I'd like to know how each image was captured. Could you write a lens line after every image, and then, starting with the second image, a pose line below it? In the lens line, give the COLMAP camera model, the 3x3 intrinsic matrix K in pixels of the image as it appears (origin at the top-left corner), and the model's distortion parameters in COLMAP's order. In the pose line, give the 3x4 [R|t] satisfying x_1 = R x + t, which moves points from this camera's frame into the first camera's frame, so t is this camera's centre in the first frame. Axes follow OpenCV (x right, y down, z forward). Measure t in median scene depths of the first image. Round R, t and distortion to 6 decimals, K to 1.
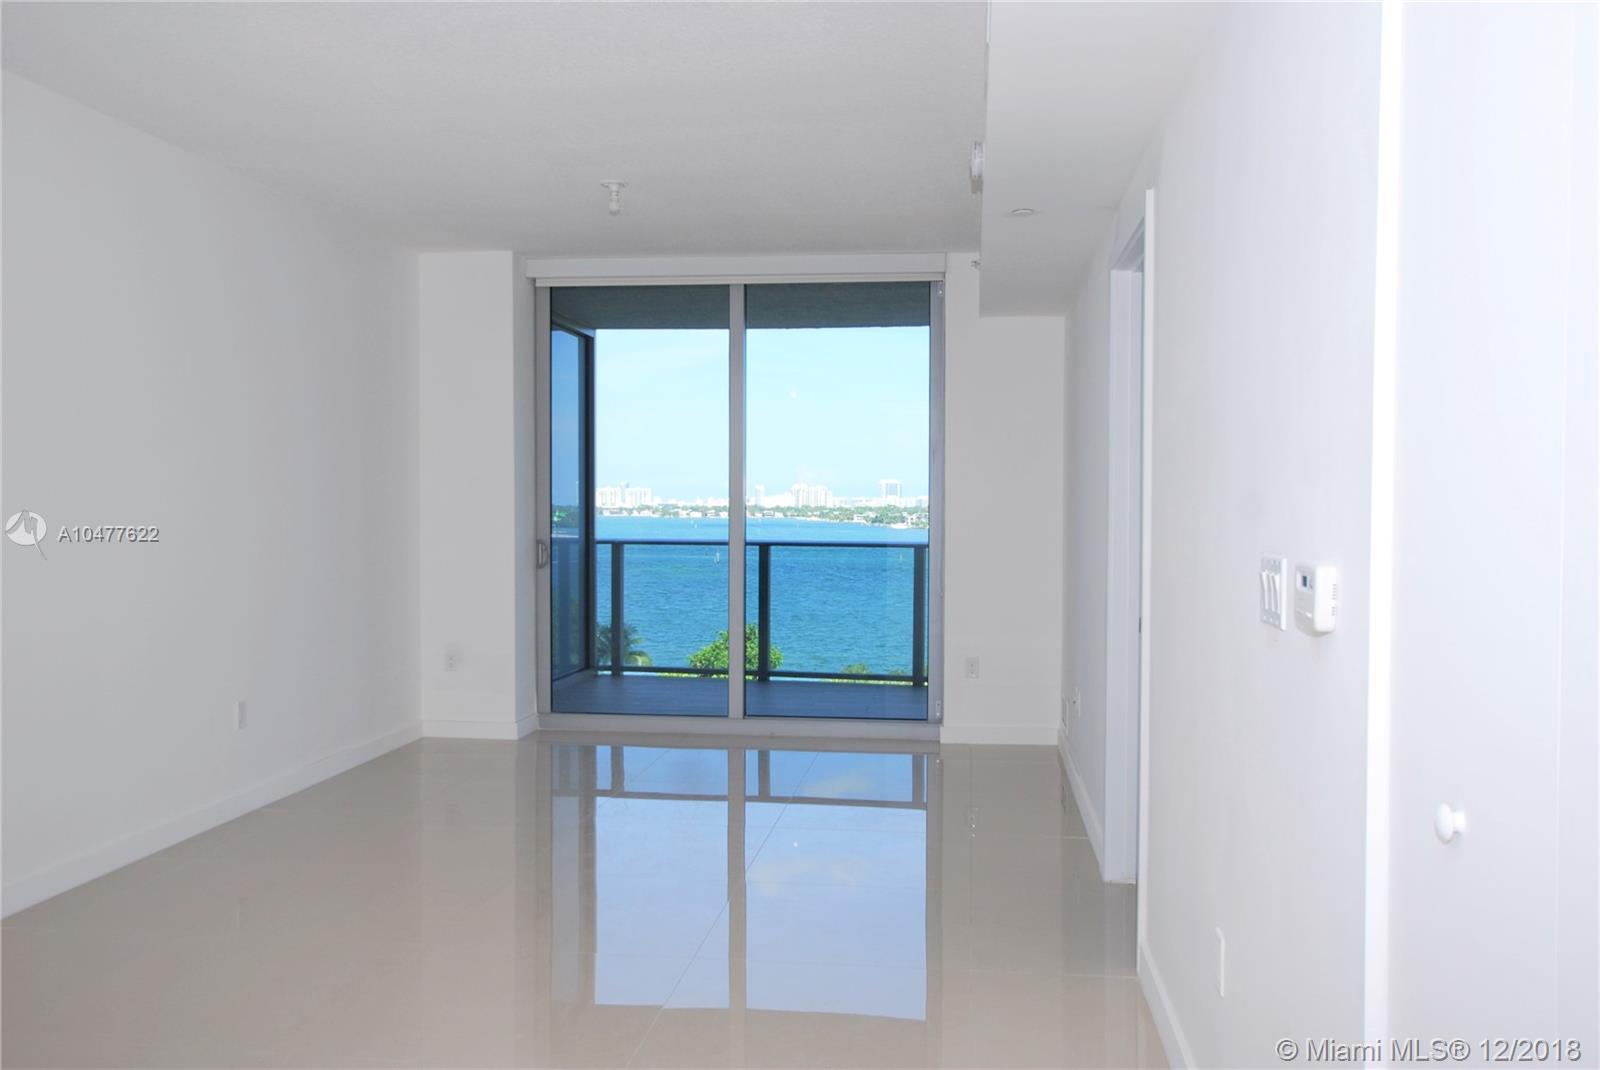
lens RADIAL K [[1385.4, 0, 802.9], [0, 1385.4, 550.4], [0, 0, 1]] dist [0.018577, 0.010361]
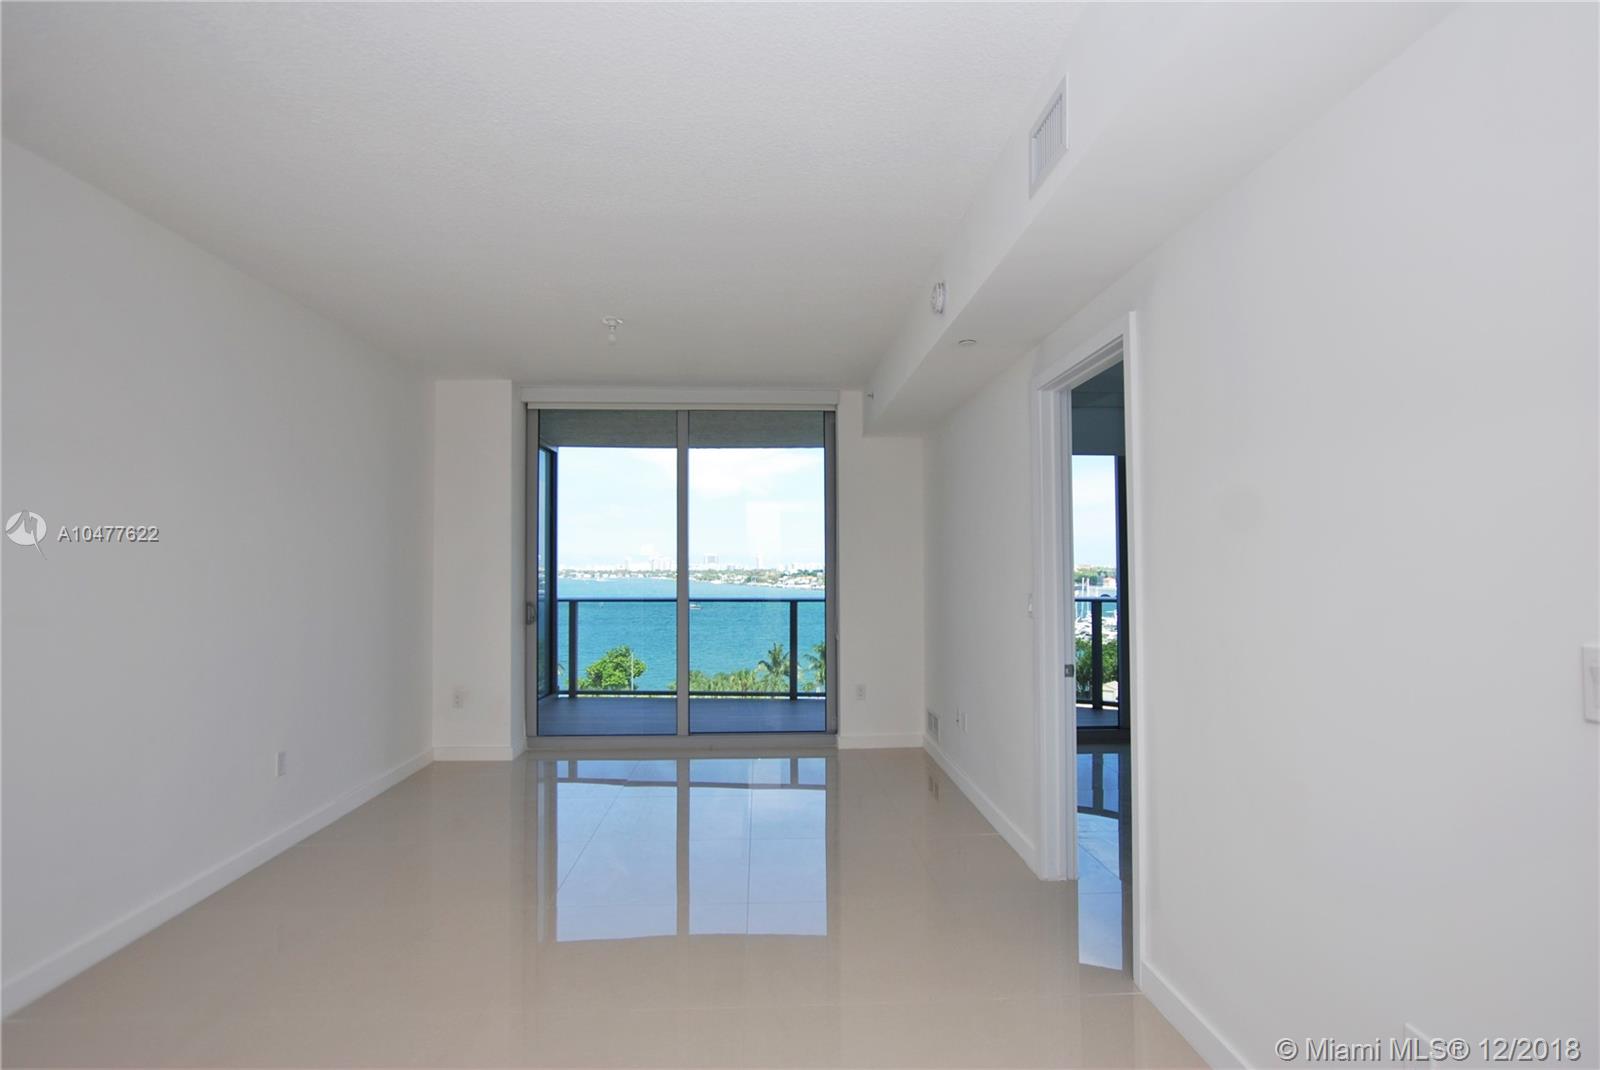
lens RADIAL K [[839.9, 0, 805.4], [0, 839.9, 552.8], [0, 0, 1]] dist [-0.017337, 0.001505]
pose [[0.982935, -0.003439, 0.183922, -0.078853], [0.012878, 0.998658, -0.050153, -0.011184], [-0.183502, 0.051666, 0.981661, 0.178825]]
